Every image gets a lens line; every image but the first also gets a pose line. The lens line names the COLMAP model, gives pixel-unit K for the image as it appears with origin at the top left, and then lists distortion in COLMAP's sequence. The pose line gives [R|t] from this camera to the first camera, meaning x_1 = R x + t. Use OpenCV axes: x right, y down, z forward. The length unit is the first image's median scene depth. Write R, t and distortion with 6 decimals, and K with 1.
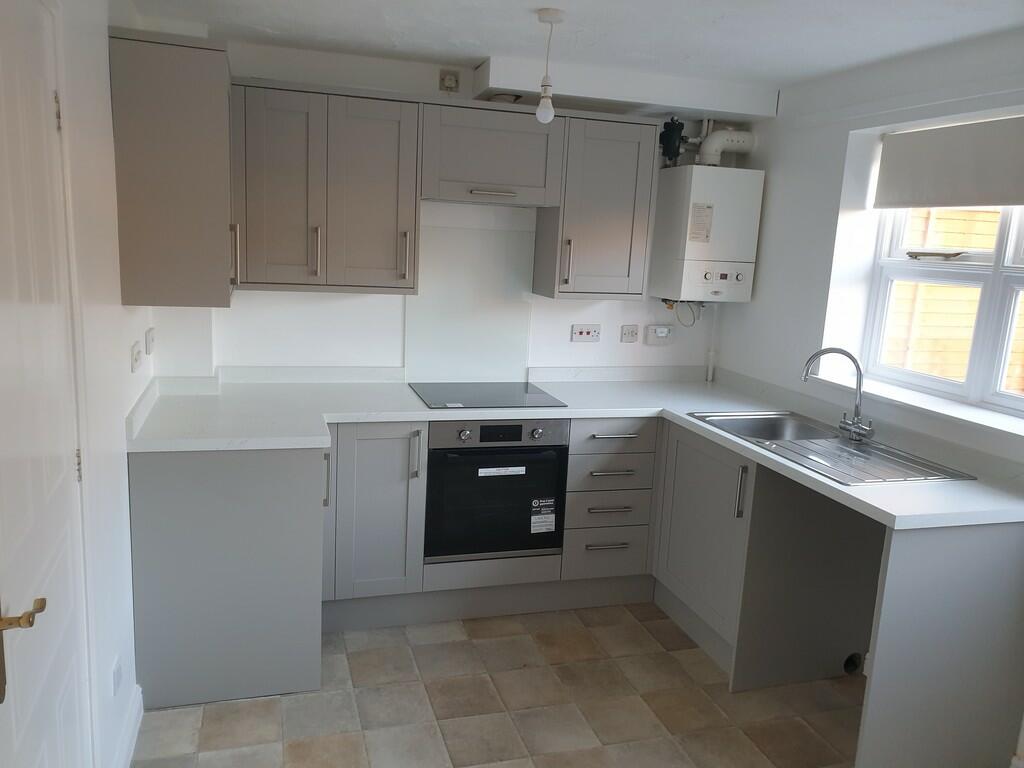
lens RADIAL K [[800.5, 0, 512.0], [0, 800.5, 384.0], [0, 0, 1]] dist [0.000490, 0.000276]
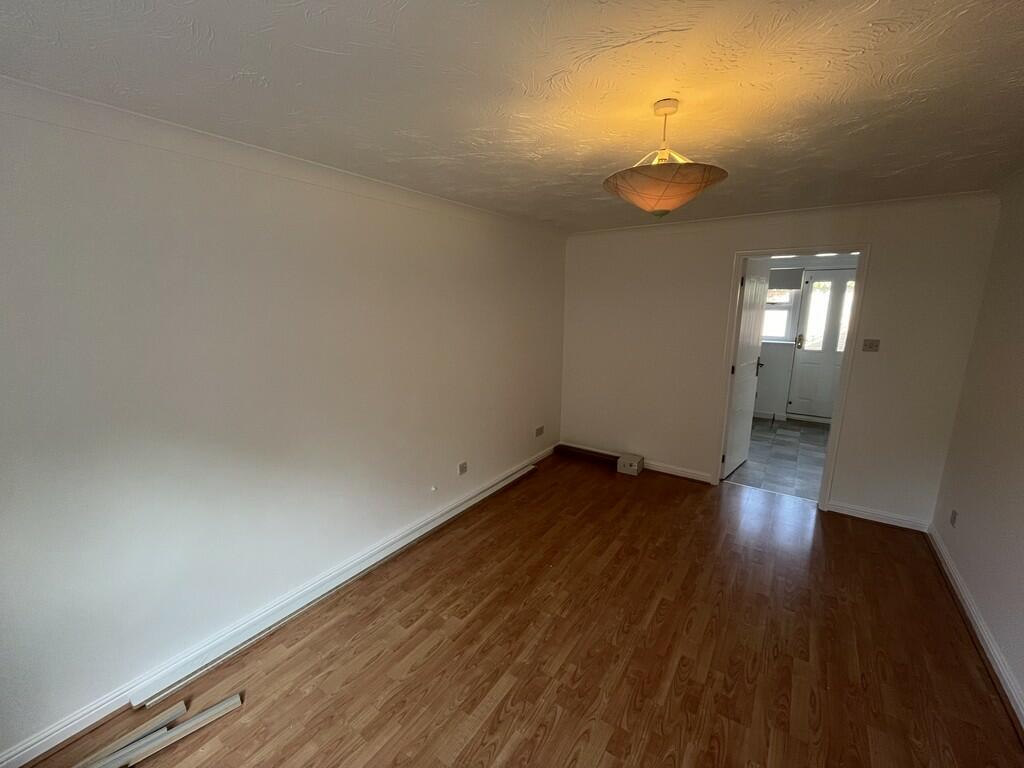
lens RADIAL K [[410.7, 0, 512.0], [0, 410.7, 384.0], [0, 0, 1]] dist [-0.000015, -0.000001]
pose [[0.789894, -0.172632, 0.588443, -1.635687], [0.155173, 0.984597, 0.080556, -0.159271], [-0.593286, 0.027680, 0.804515, 0.320563]]
